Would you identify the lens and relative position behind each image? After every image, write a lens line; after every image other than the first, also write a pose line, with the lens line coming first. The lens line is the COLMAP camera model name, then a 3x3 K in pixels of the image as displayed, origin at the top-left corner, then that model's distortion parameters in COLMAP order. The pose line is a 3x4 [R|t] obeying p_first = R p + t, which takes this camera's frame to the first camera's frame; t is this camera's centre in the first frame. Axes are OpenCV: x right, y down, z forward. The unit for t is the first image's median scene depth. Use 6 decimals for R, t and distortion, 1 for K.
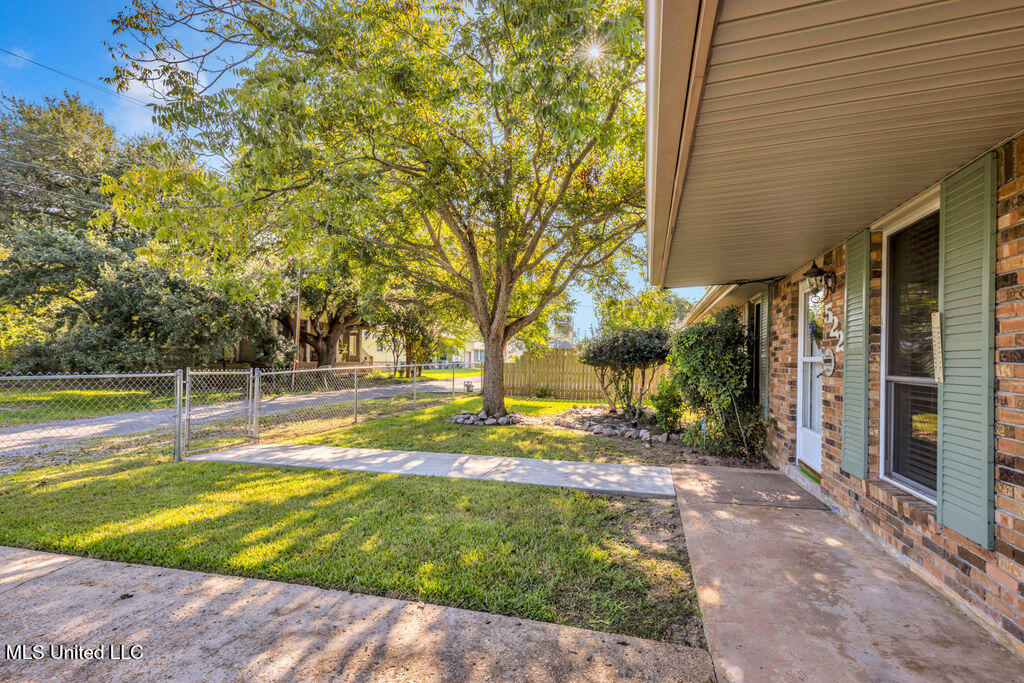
lens RADIAL K [[455.6, 0, 512.0], [0, 455.6, 341.5], [0, 0, 1]] dist [0.000655, 0.000016]
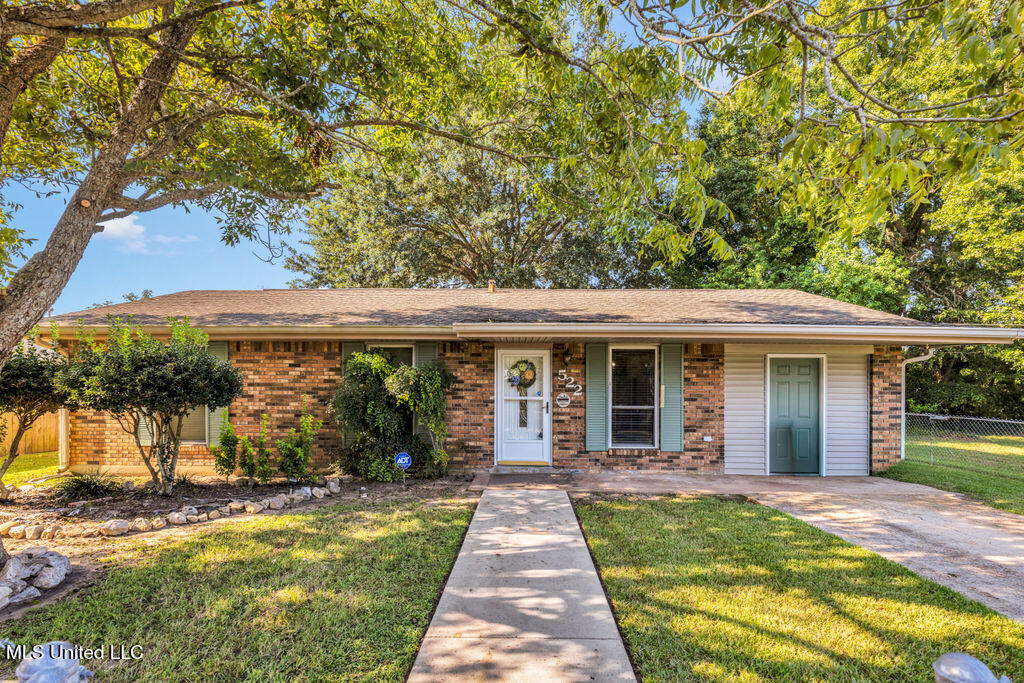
lens RADIAL K [[469.9, 0, 512.8], [0, 469.9, 383.2], [0, 0, 1]] dist [-0.001269, -0.000257]
pose [[-0.271986, -0.004072, 0.962292, -1.557752], [-0.066427, 0.997685, -0.014553, 0.017319], [-0.960006, -0.067880, -0.271627, 2.305972]]
